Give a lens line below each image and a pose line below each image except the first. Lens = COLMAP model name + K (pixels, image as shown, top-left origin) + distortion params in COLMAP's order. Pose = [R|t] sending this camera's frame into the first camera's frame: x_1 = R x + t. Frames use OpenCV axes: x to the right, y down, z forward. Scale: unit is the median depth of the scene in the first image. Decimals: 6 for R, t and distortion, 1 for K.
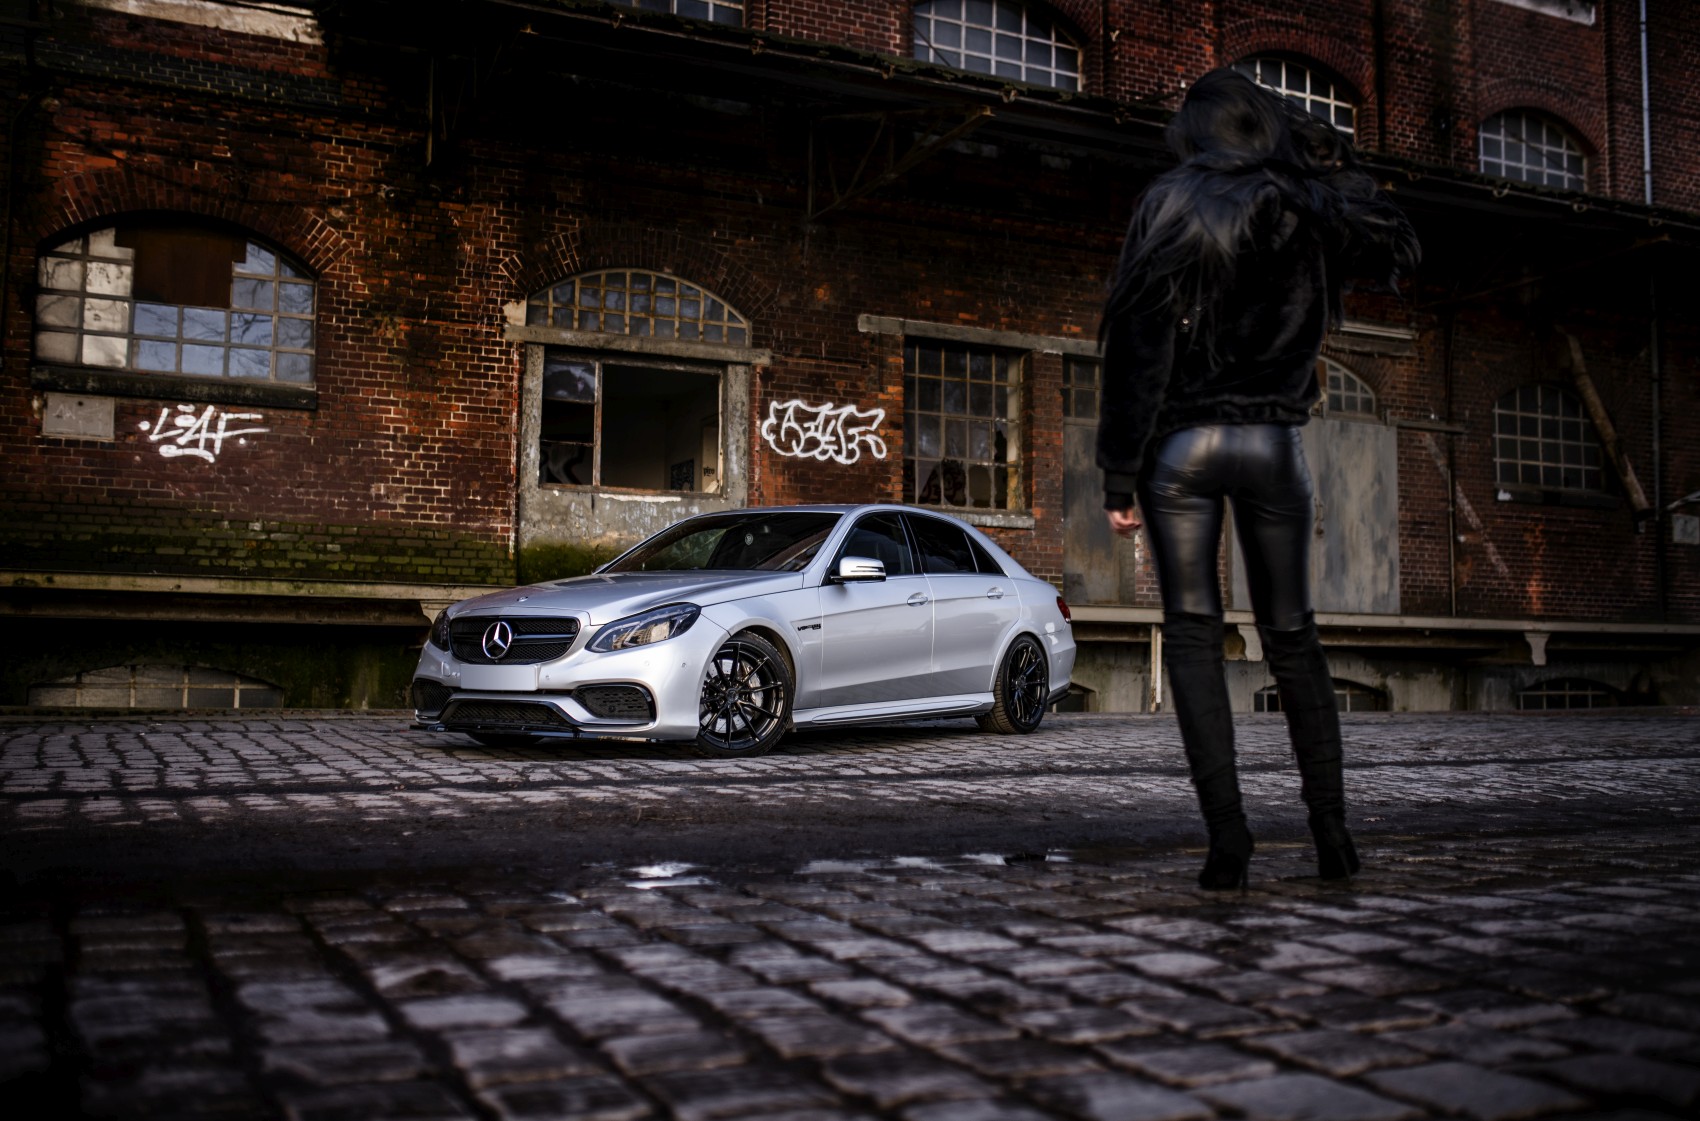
lens RADIAL K [[1637.3, 0, 850.5], [0, 1637.3, 558.7], [0, 0, 1]] dist [-0.074561, 0.115119]
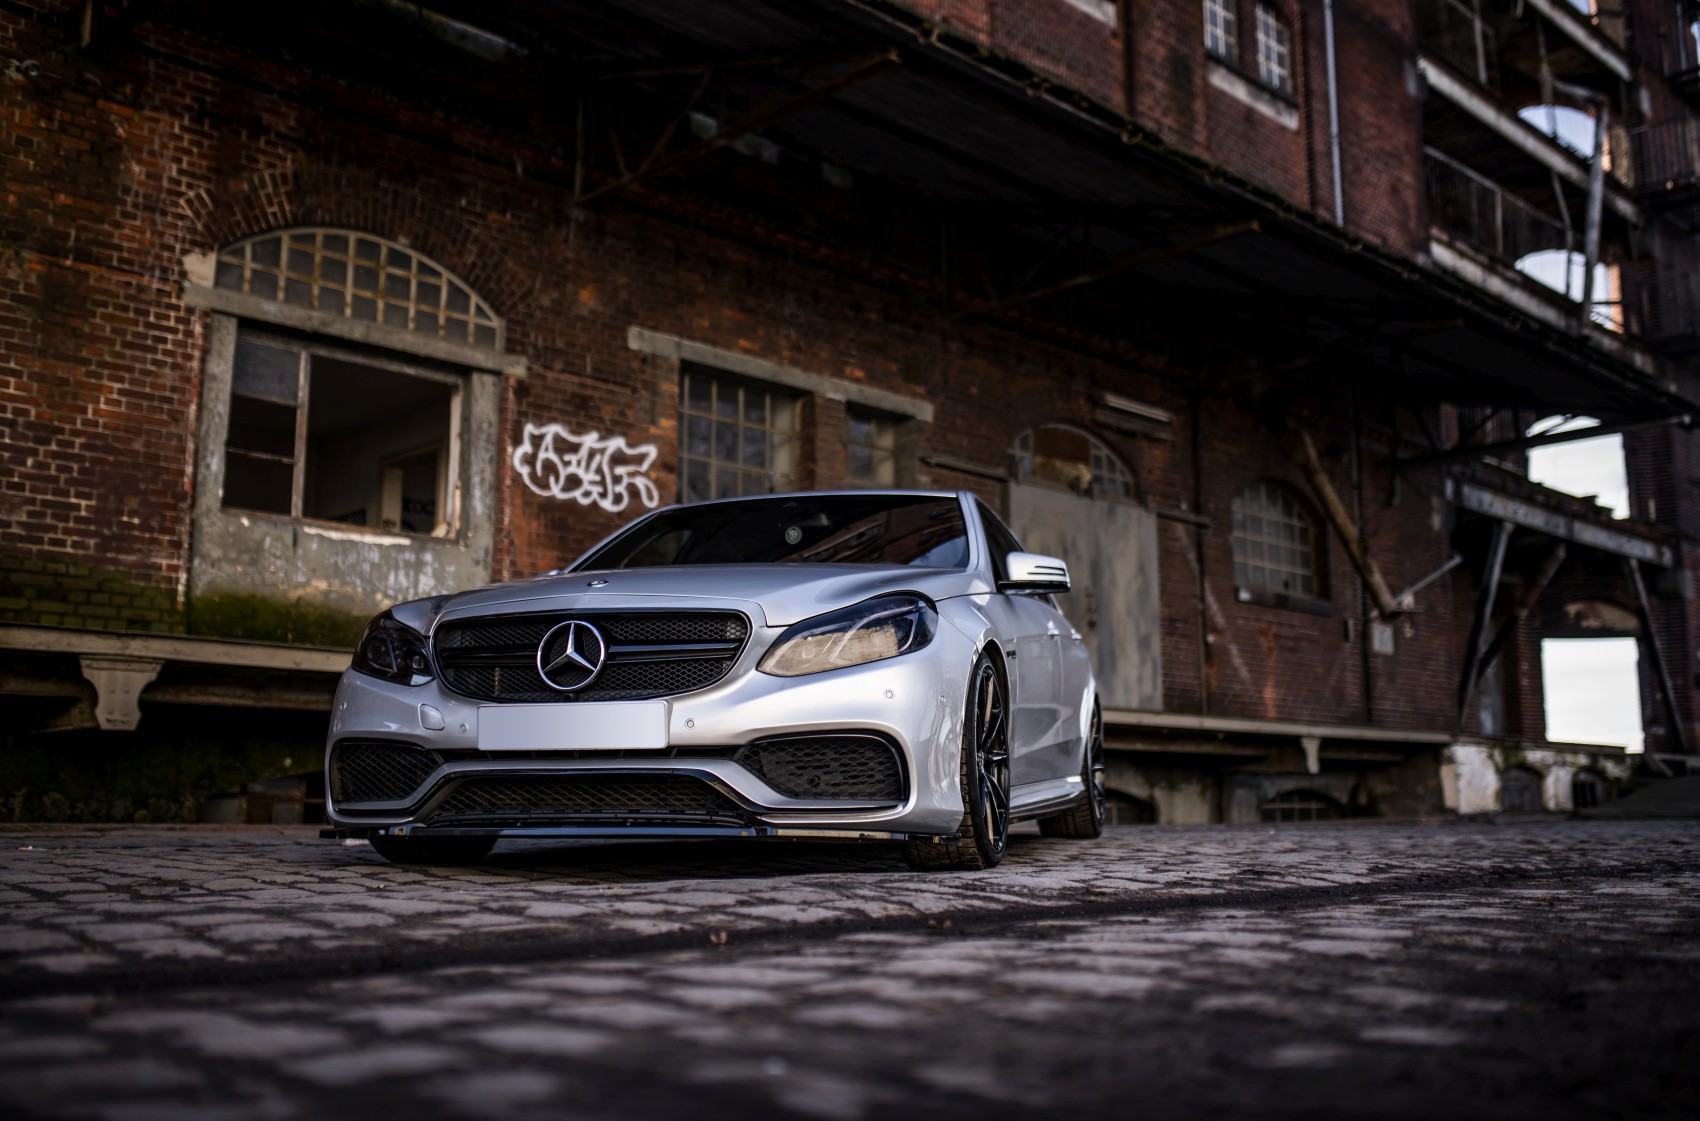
lens RADIAL K [[1634.4, 0, 860.6], [0, 1634.4, 553.6], [0, 0, 1]] dist [-0.069372, 0.107187]
pose [[0.944546, 0.043172, 0.325528, -0.156525], [-0.015093, 0.995980, -0.088296, 0.032527], [-0.328031, 0.078486, 0.941401, 0.242802]]
